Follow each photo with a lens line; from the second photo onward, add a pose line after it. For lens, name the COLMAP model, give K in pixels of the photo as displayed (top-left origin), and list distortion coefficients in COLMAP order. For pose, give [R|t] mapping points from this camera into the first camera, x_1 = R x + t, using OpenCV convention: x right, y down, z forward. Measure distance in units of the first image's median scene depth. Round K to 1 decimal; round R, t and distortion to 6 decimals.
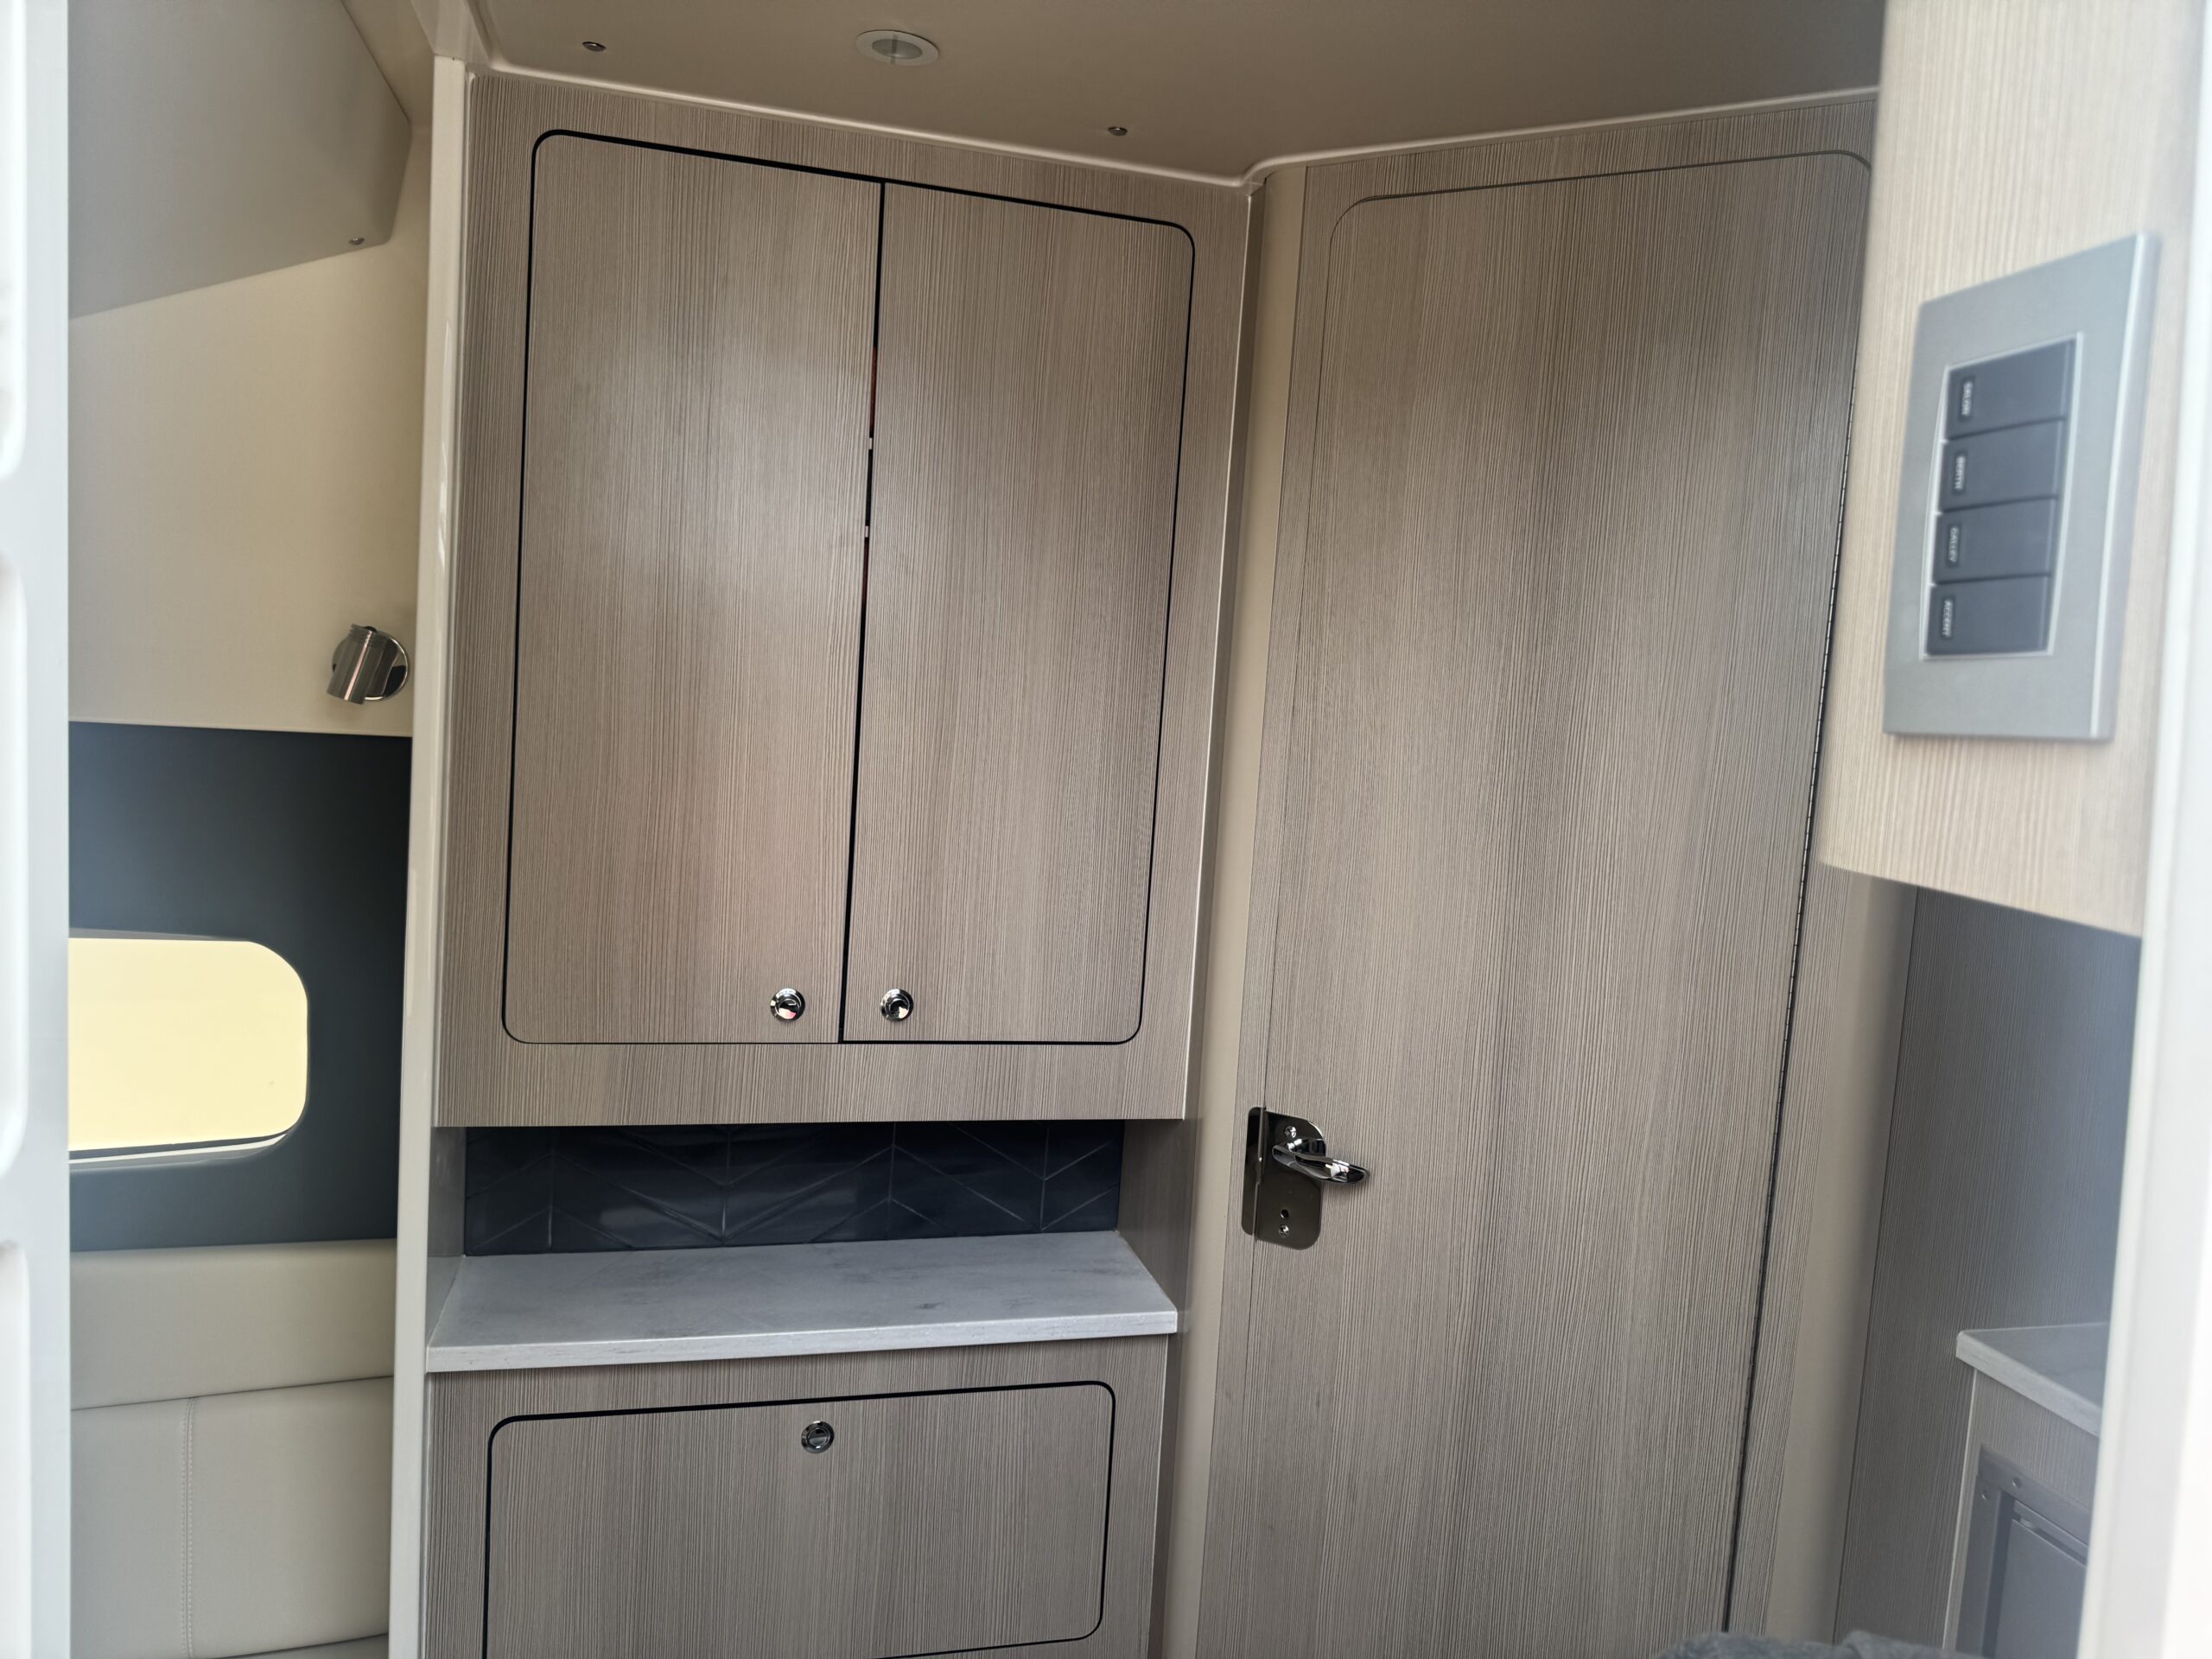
lens RADIAL K [[1568.1, 0, 1106.0], [0, 1568.1, 829.5], [0, 0, 1]] dist [0.046658, -0.043598]
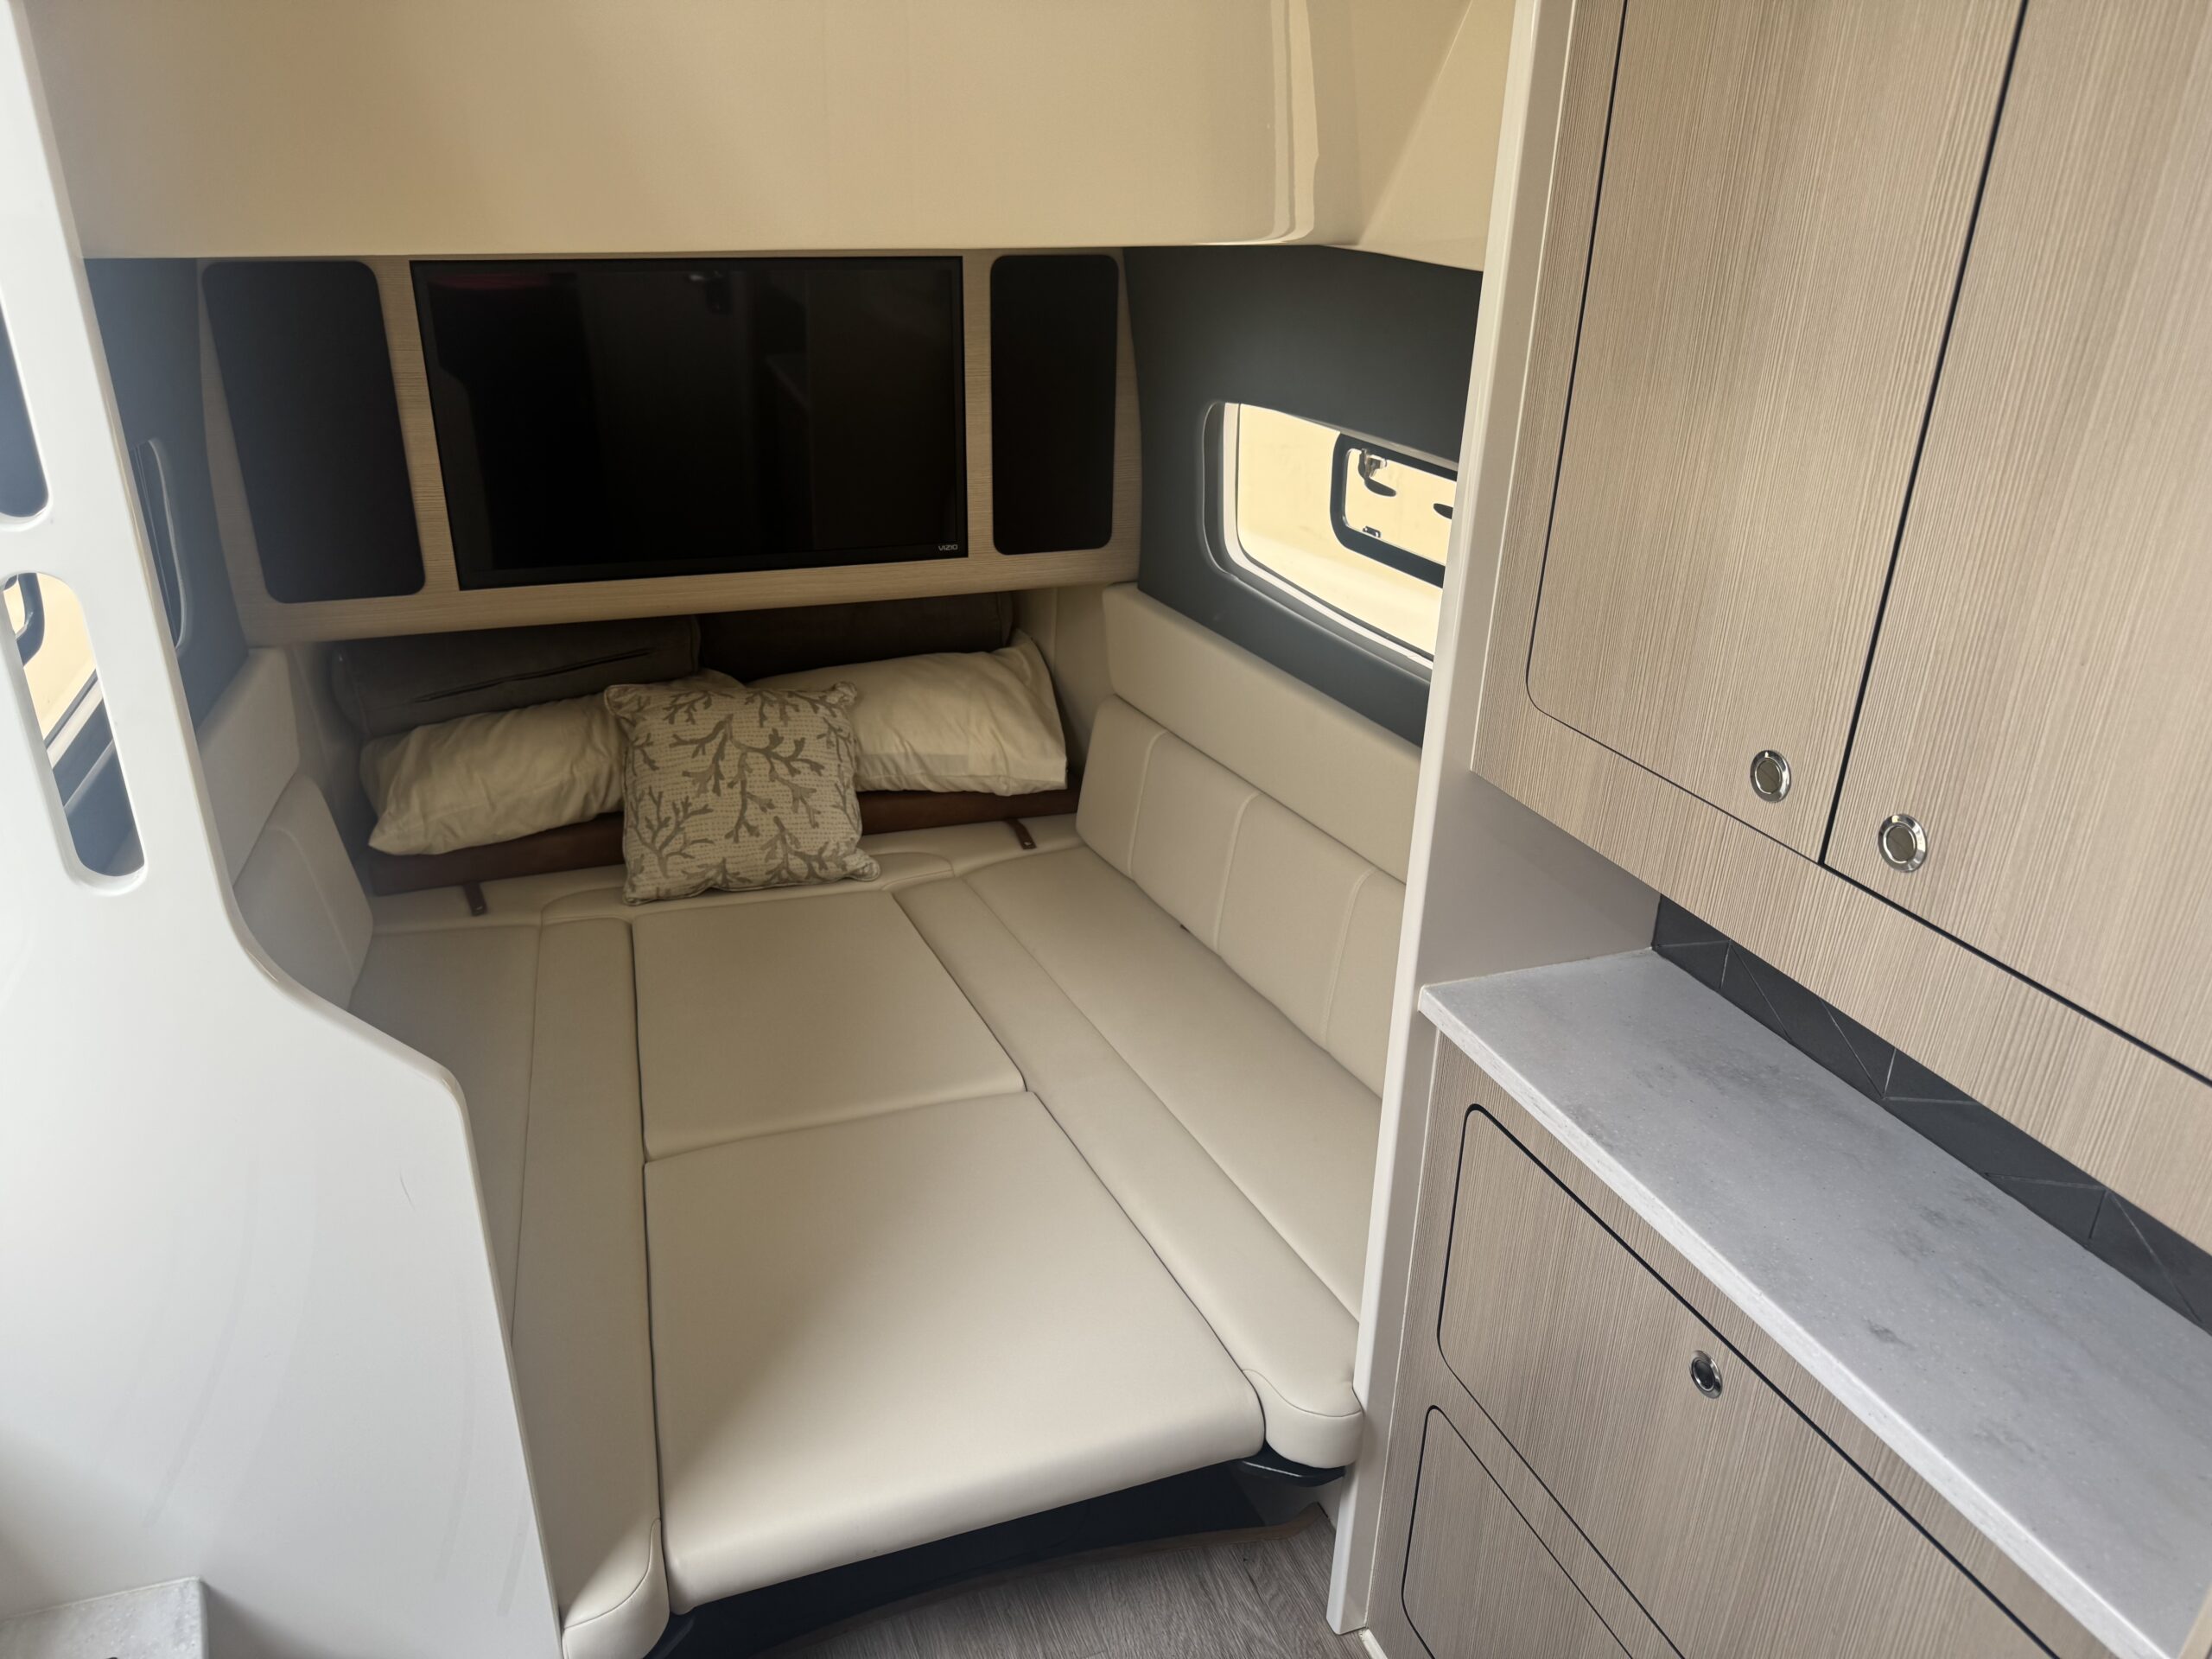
lens RADIAL K [[1568.1, 0, 1106.0], [0, 1568.1, 829.5], [0, 0, 1]] dist [0.046658, -0.043598]
pose [[0.107339, 0.352987, -0.929451, 0.369043], [-0.095044, 0.934213, 0.343820, -0.062153], [0.989669, 0.051433, 0.133826, 0.644052]]
